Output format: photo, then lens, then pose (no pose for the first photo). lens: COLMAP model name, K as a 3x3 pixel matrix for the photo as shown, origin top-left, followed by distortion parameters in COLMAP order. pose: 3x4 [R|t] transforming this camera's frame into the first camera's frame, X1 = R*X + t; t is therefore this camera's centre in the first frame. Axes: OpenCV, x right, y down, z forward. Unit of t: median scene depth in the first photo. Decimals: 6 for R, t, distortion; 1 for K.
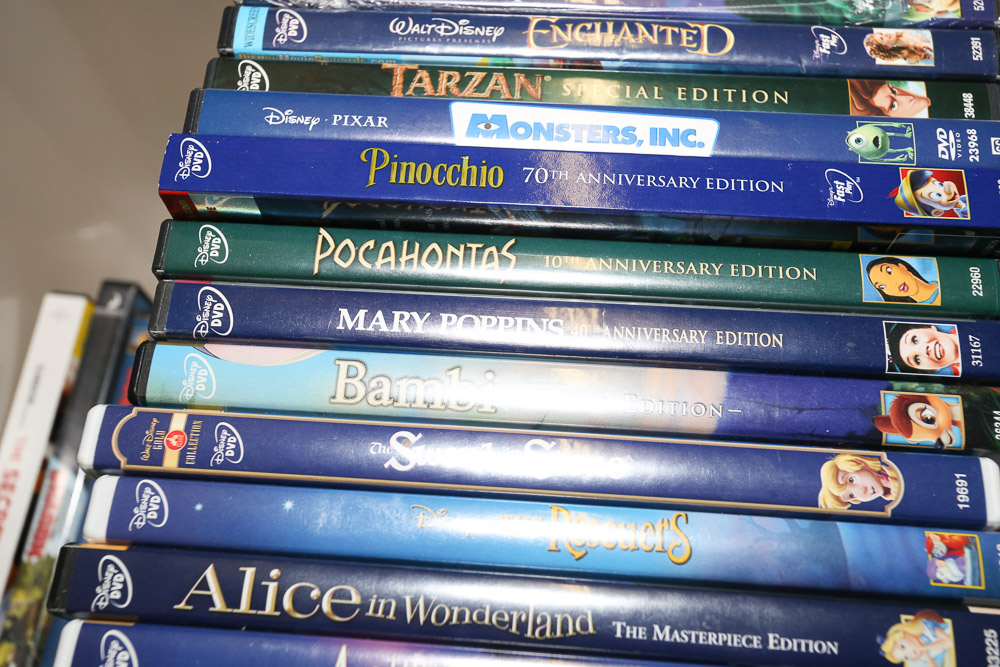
lens RADIAL K [[1095.2, 0, 495.7], [0, 1095.2, 331.6], [0, 0, 1]] dist [0.030018, 0.000000]
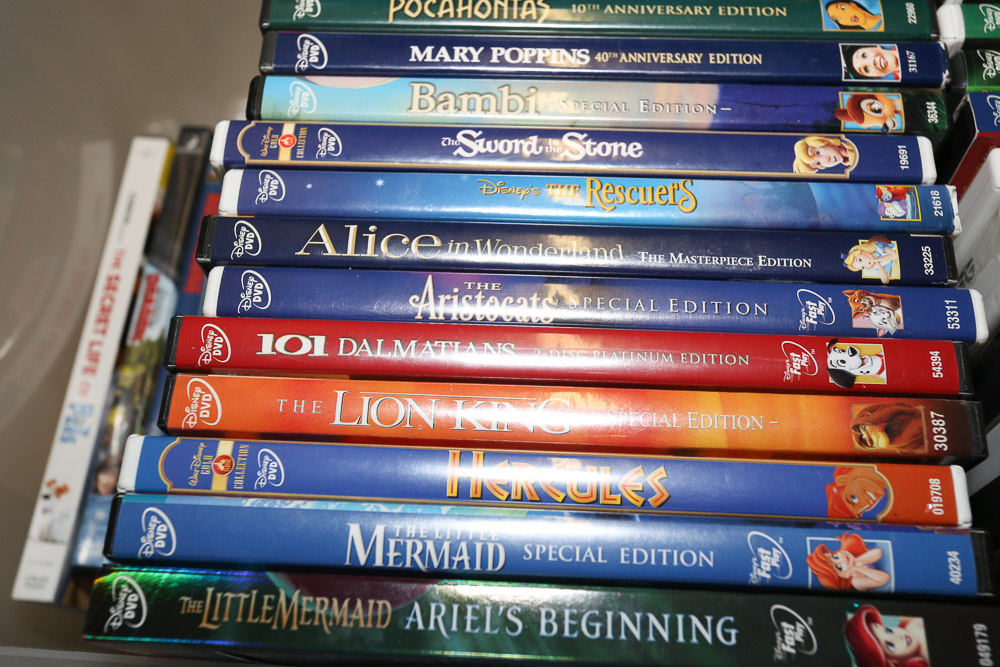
lens RADIAL K [[1037.4, 0, 499.7], [0, 1037.4, 334.4], [0, 0, 1]] dist [0.019970, 0.000000]
pose [[0.999496, -0.024725, 0.019930, -0.075646], [0.025095, 0.999513, -0.018535, 0.348180], [-0.019462, 0.019026, 0.999630, -0.197834]]
